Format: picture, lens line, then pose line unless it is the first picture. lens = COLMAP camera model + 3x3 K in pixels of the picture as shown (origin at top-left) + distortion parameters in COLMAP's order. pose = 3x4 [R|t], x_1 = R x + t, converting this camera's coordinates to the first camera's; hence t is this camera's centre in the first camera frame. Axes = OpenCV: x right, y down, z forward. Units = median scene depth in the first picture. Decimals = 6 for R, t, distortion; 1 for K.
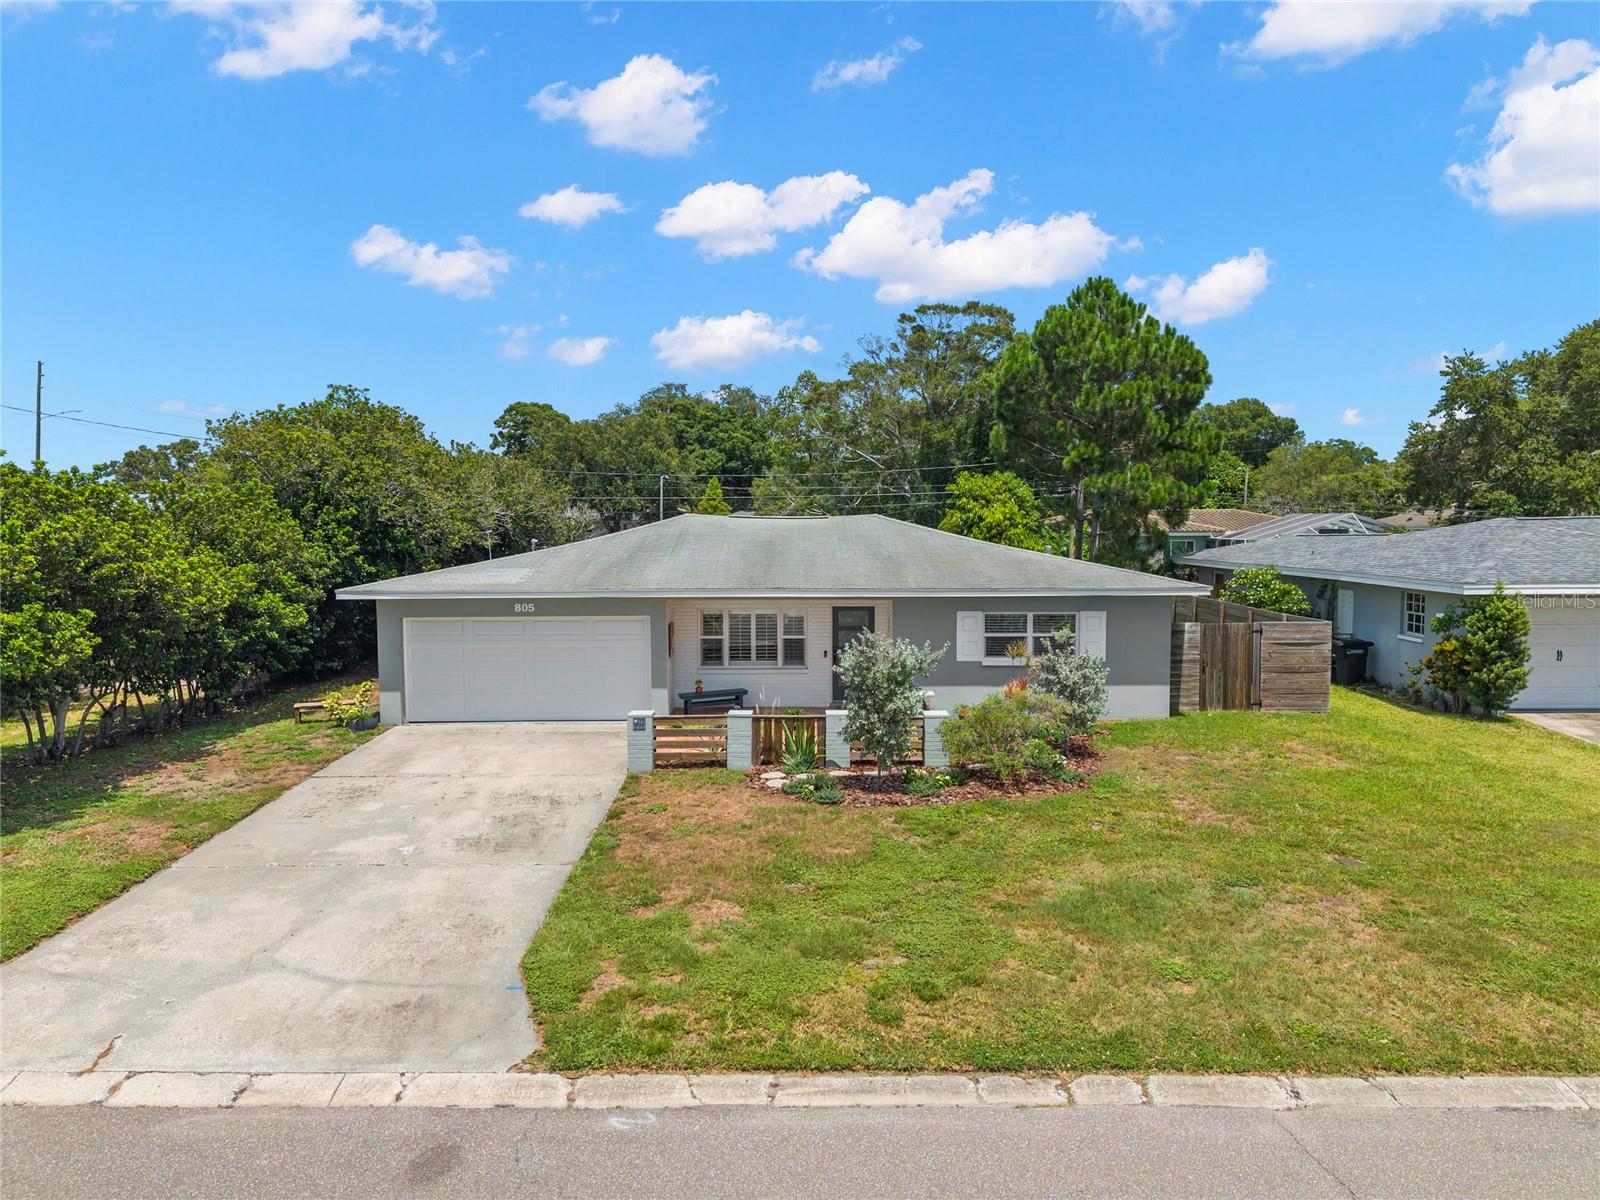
lens RADIAL K [[1068.3, 0, 800.4], [0, 1068.3, 603.9], [0, 0, 1]] dist [0.039146, -0.042470]
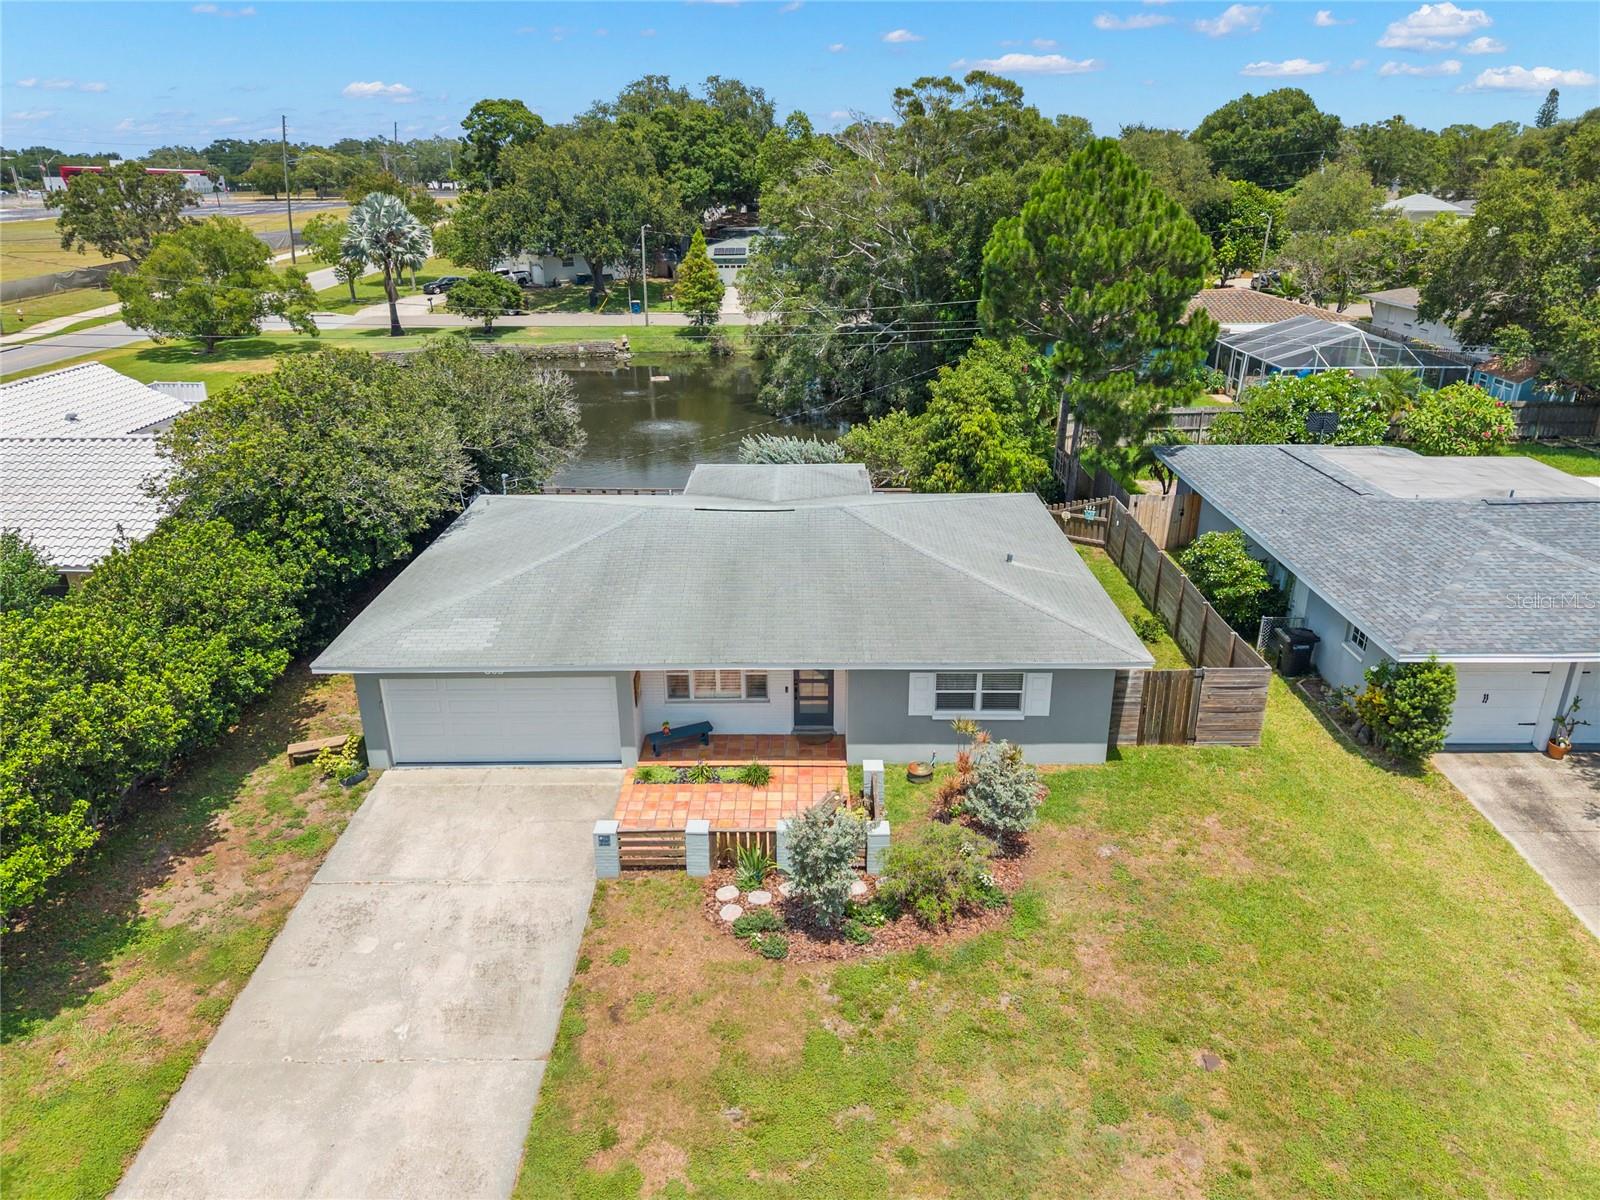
lens RADIAL K [[1068.3, 0, 800.4], [0, 1068.3, 603.9], [0, 0, 1]] dist [0.039146, -0.042470]
pose [[0.999988, -0.002267, -0.004309, 0.046067], [0.003473, 0.952394, 0.304849, -0.385778], [0.003413, -0.304861, 0.952391, 0.029815]]
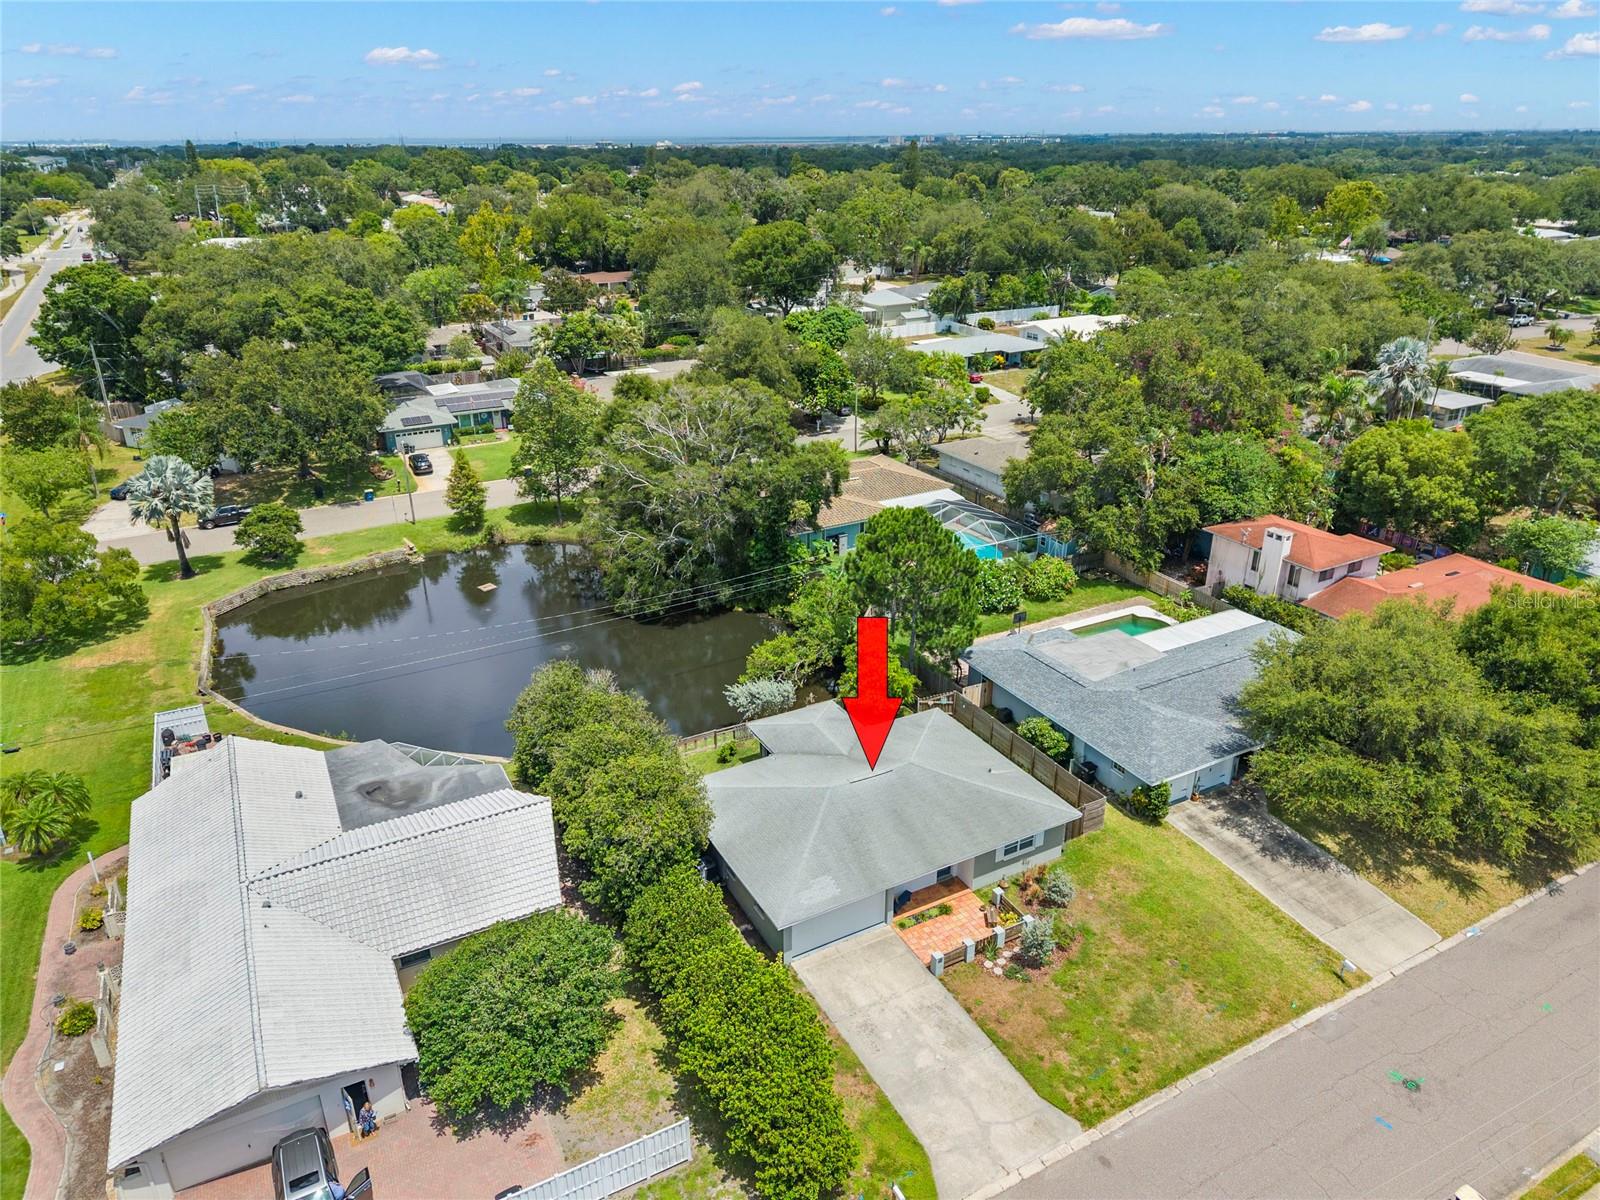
lens RADIAL K [[1068.3, 0, 800.4], [0, 1068.3, 603.9], [0, 0, 1]] dist [0.039146, -0.042470]
pose [[0.875009, -0.198940, 0.441340, -1.233612], [0.040383, 0.938479, 0.342967, -1.390939], [-0.482418, -0.282277, 0.829212, -0.655724]]
